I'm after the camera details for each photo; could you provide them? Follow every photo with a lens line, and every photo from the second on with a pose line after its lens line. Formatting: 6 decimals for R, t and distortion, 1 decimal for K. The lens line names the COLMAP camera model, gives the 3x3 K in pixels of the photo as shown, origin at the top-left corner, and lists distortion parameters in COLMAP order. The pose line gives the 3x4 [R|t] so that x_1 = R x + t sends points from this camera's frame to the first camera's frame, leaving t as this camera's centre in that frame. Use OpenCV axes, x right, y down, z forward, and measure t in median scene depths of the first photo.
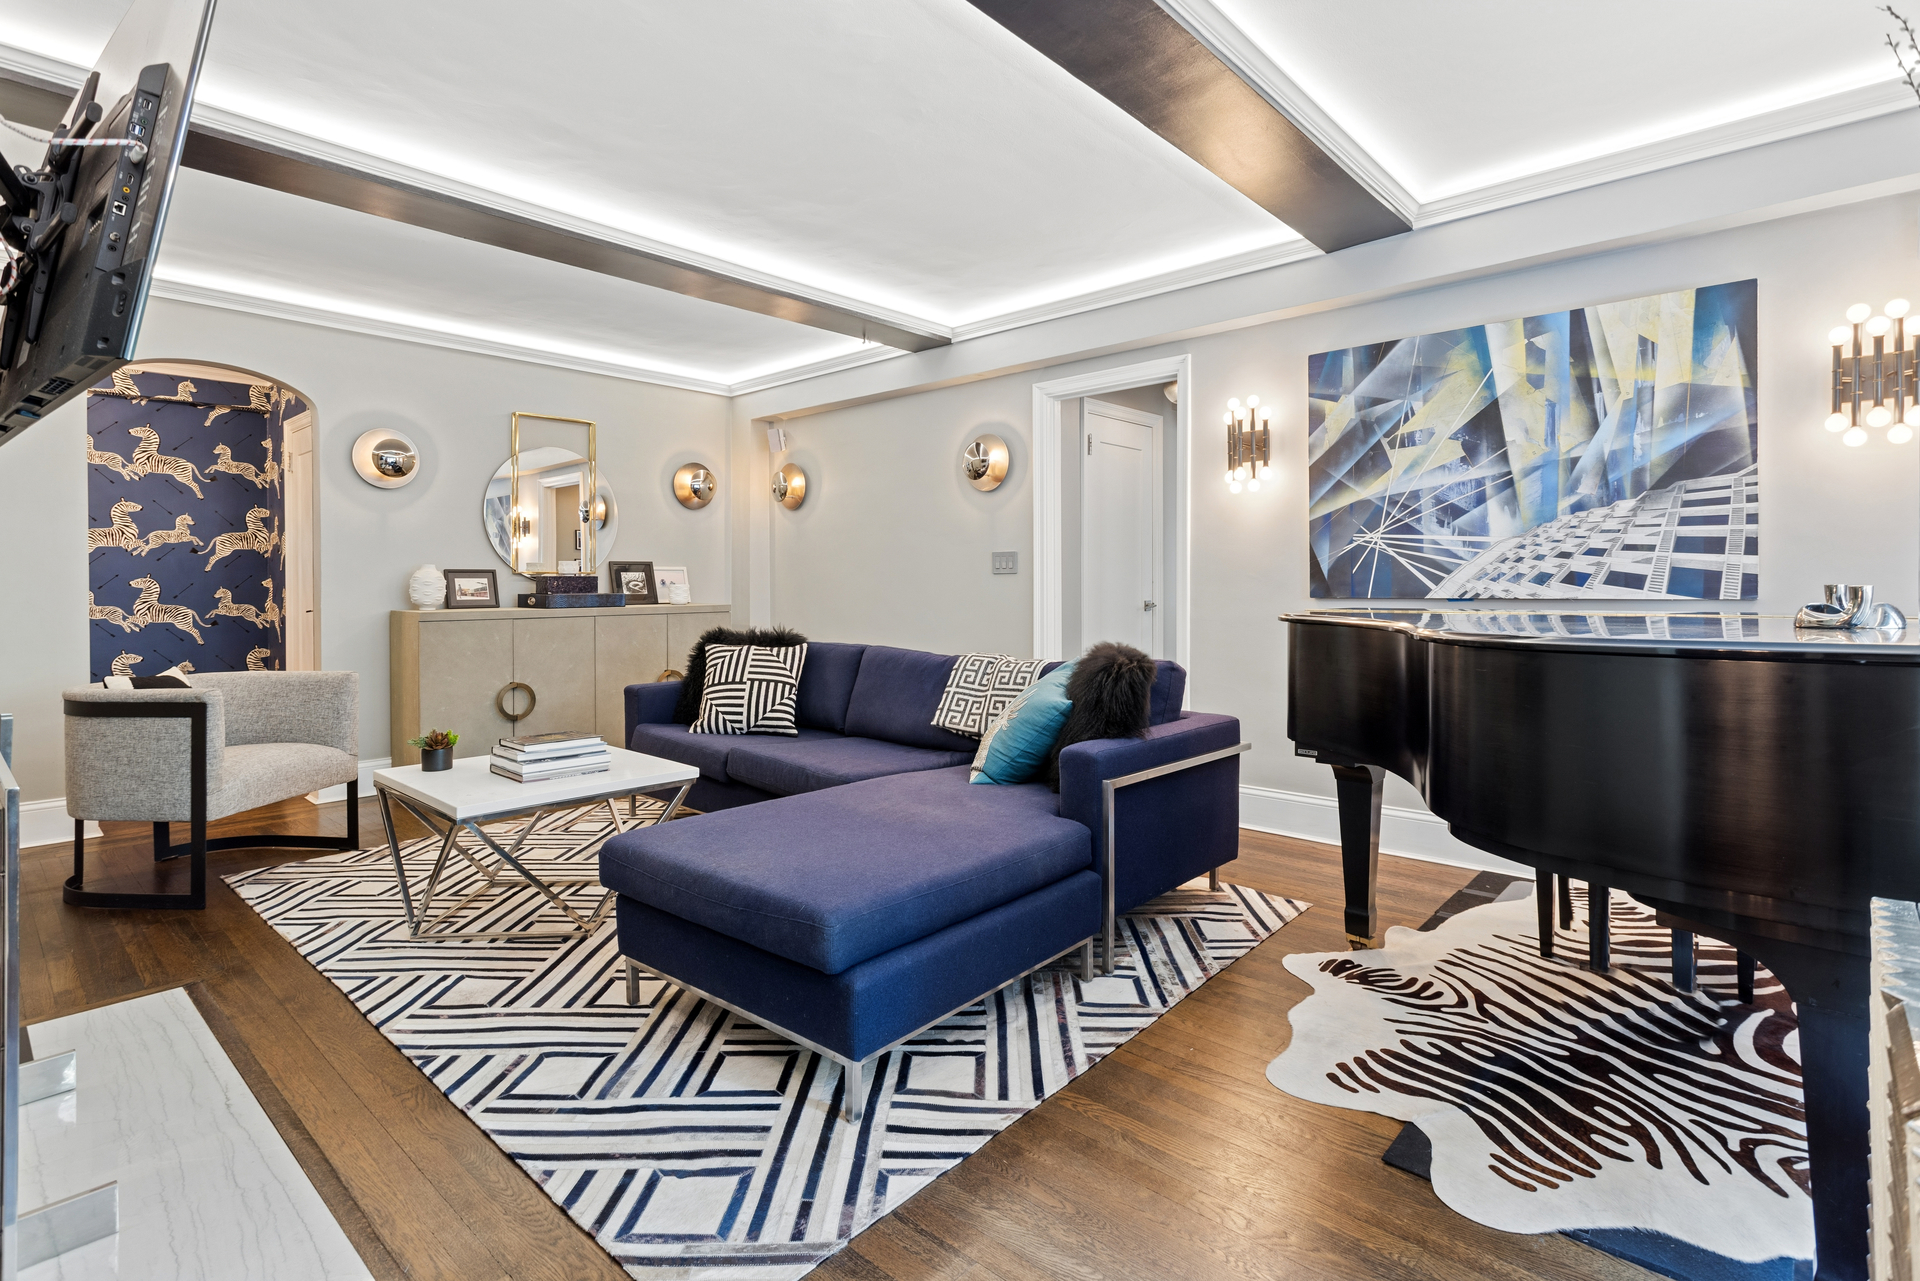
lens RADIAL K [[919.3, 0, 960.2], [0, 919.3, 600.1], [0, 0, 1]] dist [-0.000825, 0.000136]
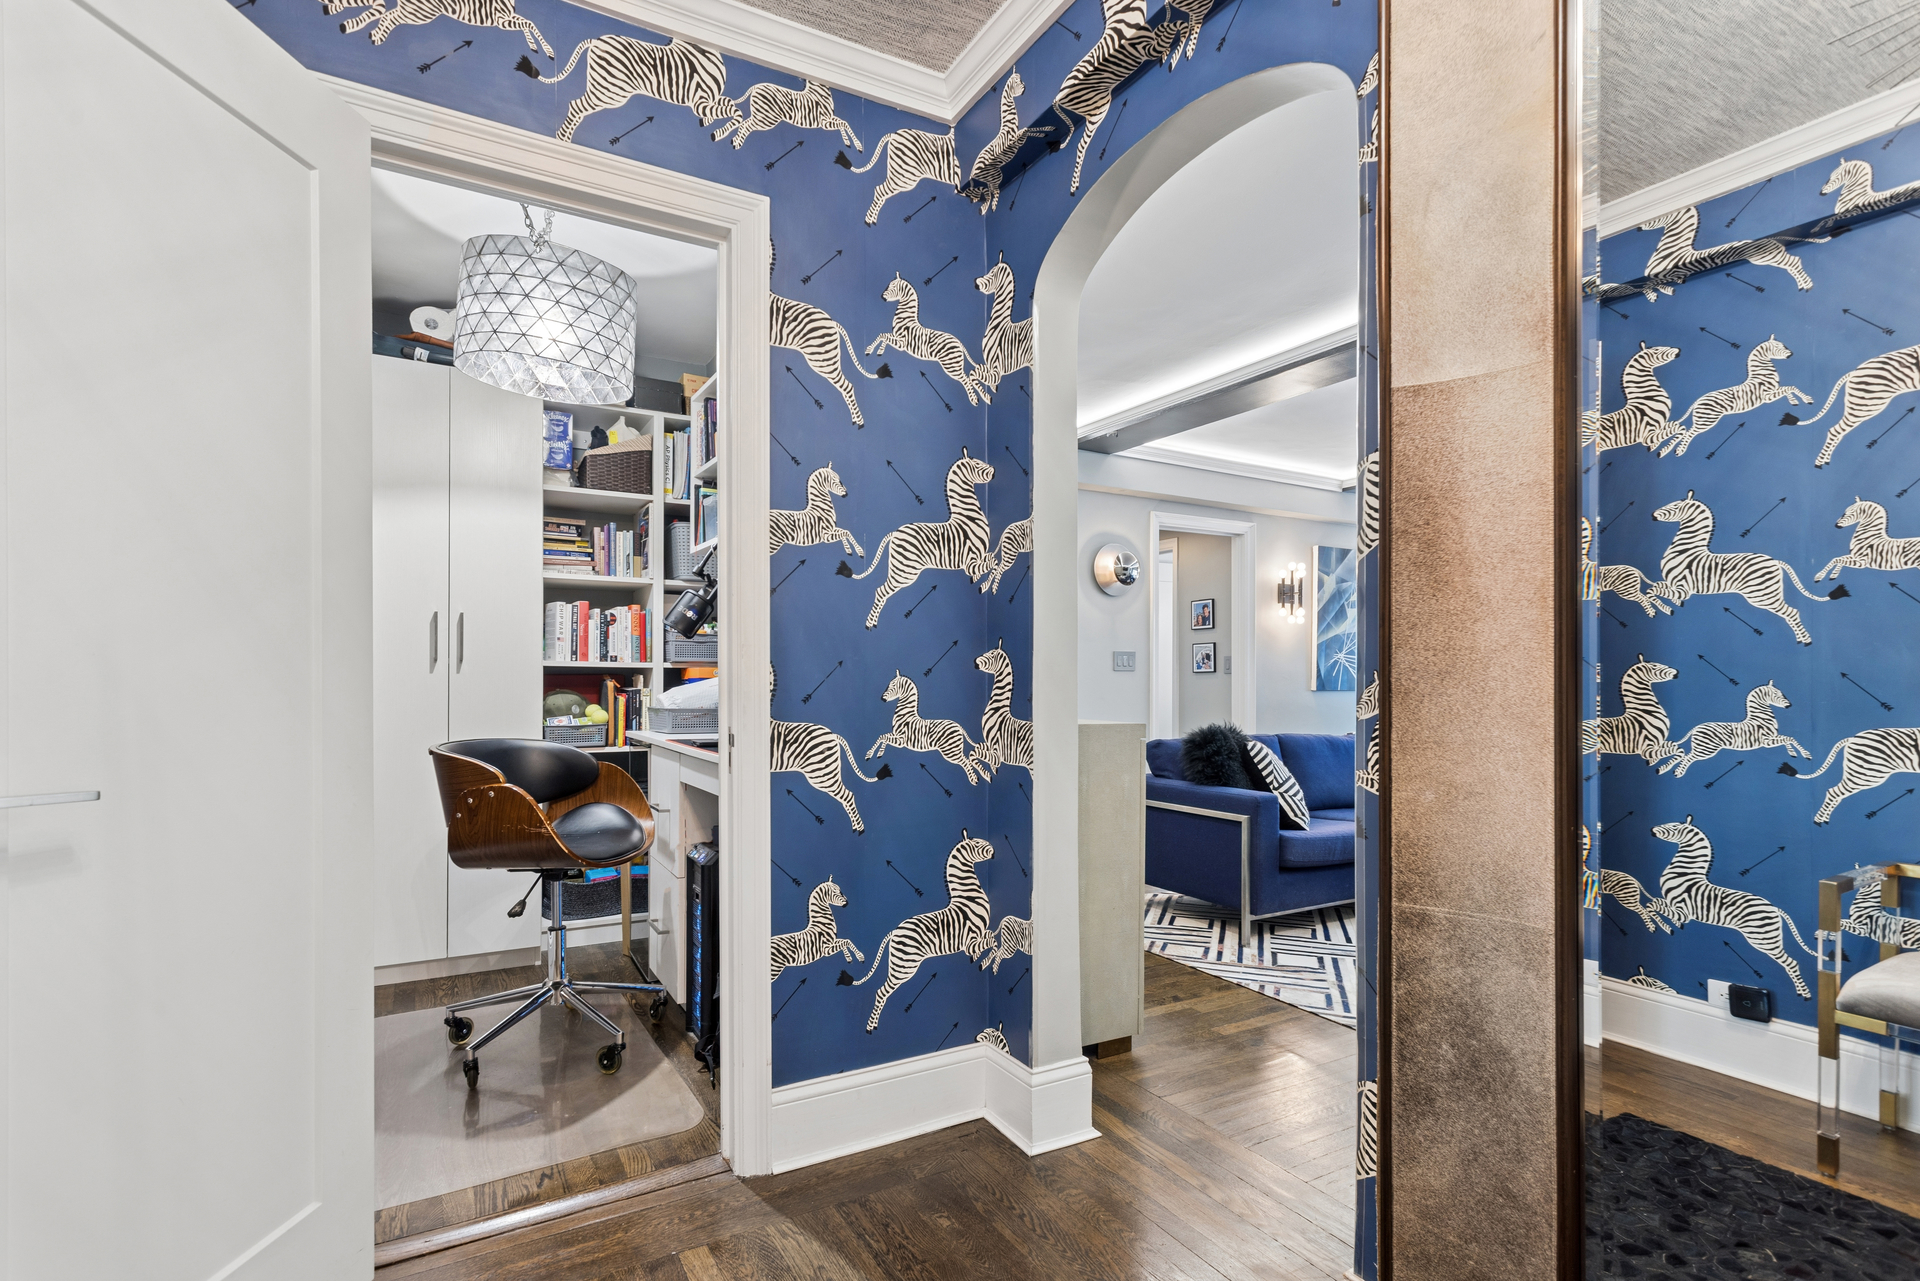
lens RADIAL K [[912.7, 0, 956.5], [0, 912.7, 694.3], [0, 0, 1]] dist [0.003326, -0.000048]
pose [[0.291710, -0.011438, 0.956438, -1.517017], [0.007857, 0.999923, 0.009562, -0.018006], [-0.956475, 0.004725, 0.291777, 1.240250]]
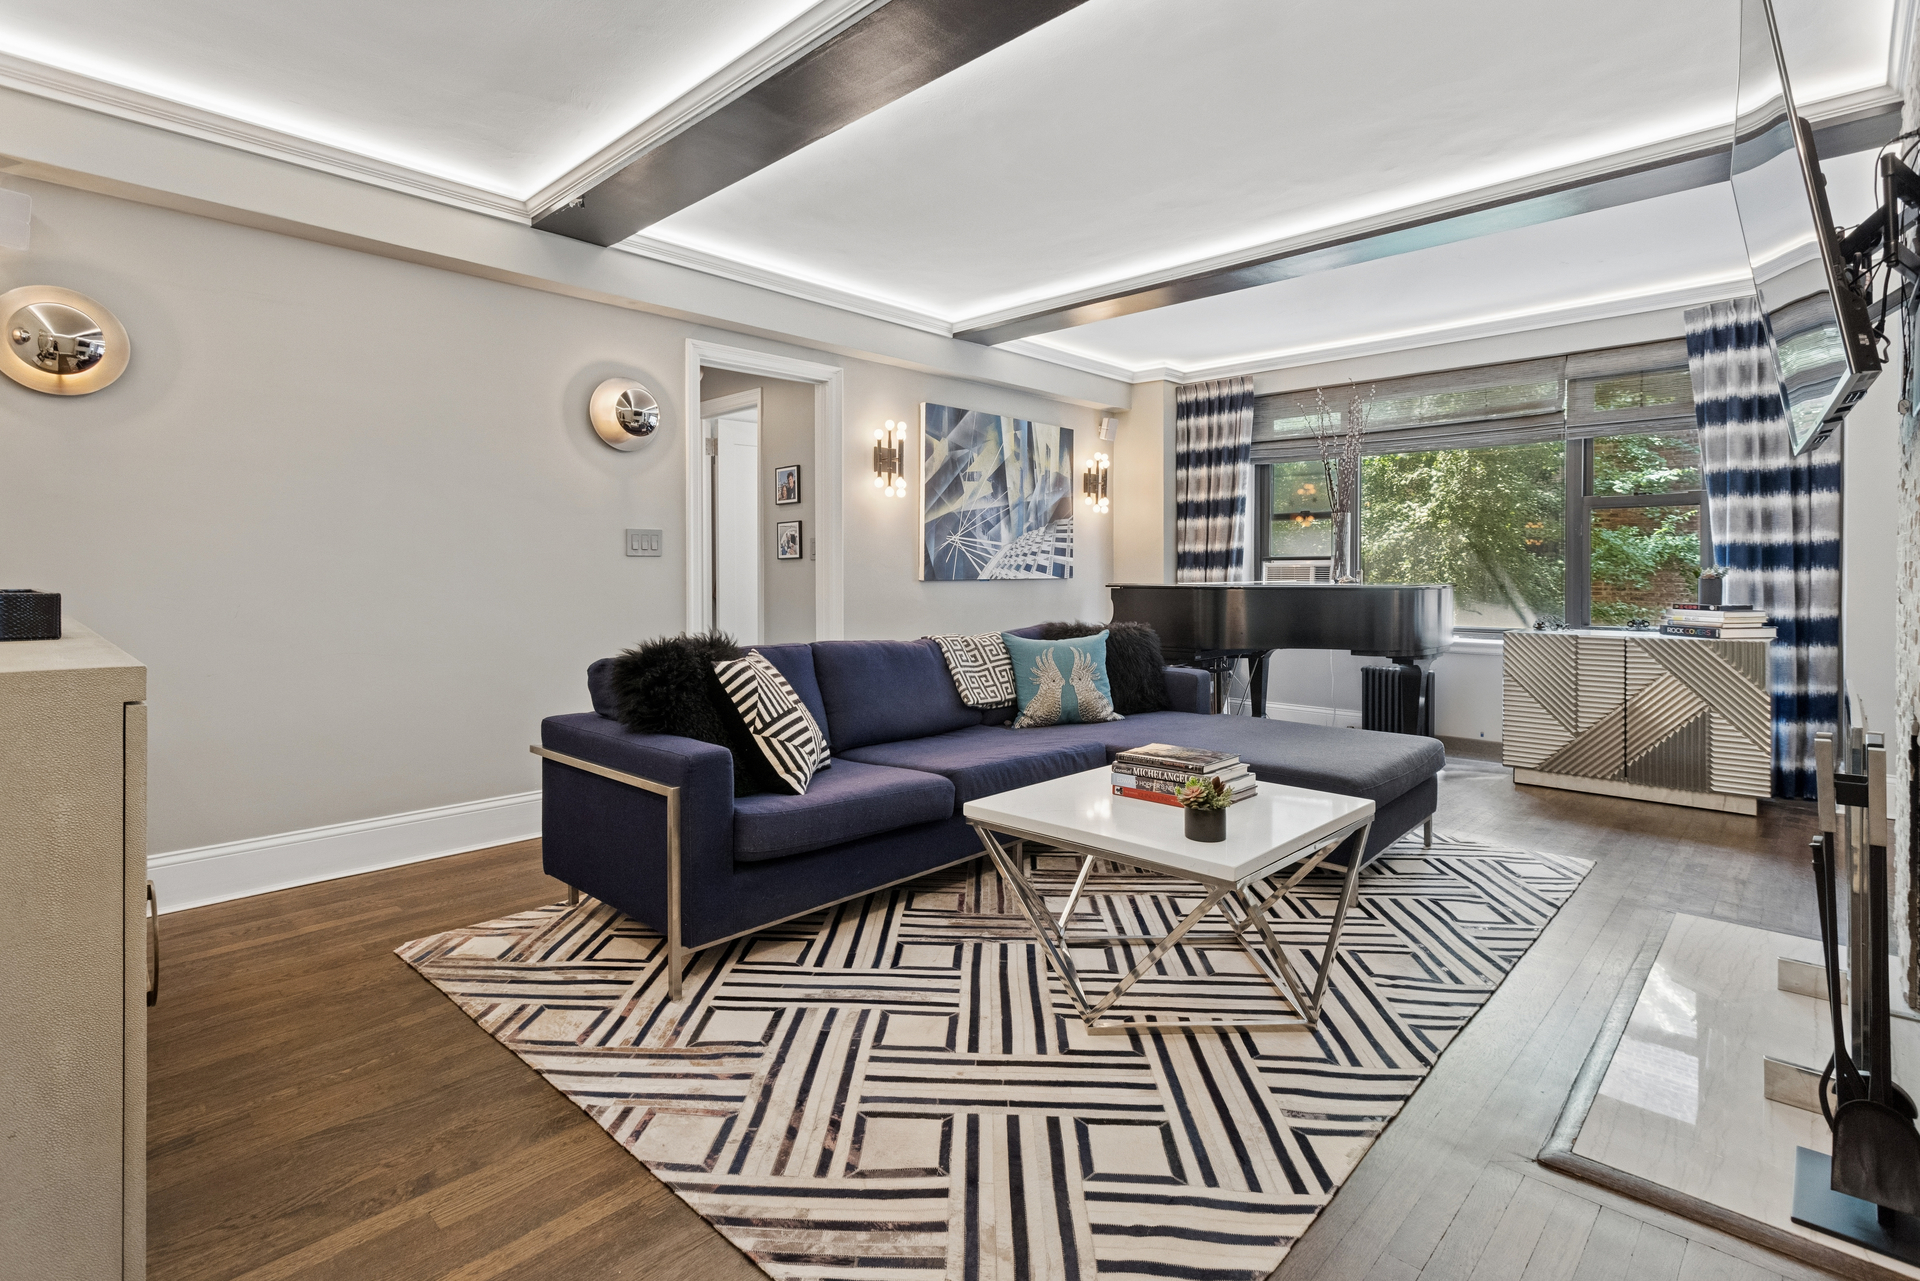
lens RADIAL K [[929.7, 0, 960.1], [0, 929.7, 572.0], [0, 0, 1]] dist [0.003499, 0.000424]
pose [[0.006026, -0.000036, 0.999982, -1.081001], [0.014492, 0.999895, -0.000051, -0.015088], [-0.999877, 0.014492, 0.006025, 1.021578]]
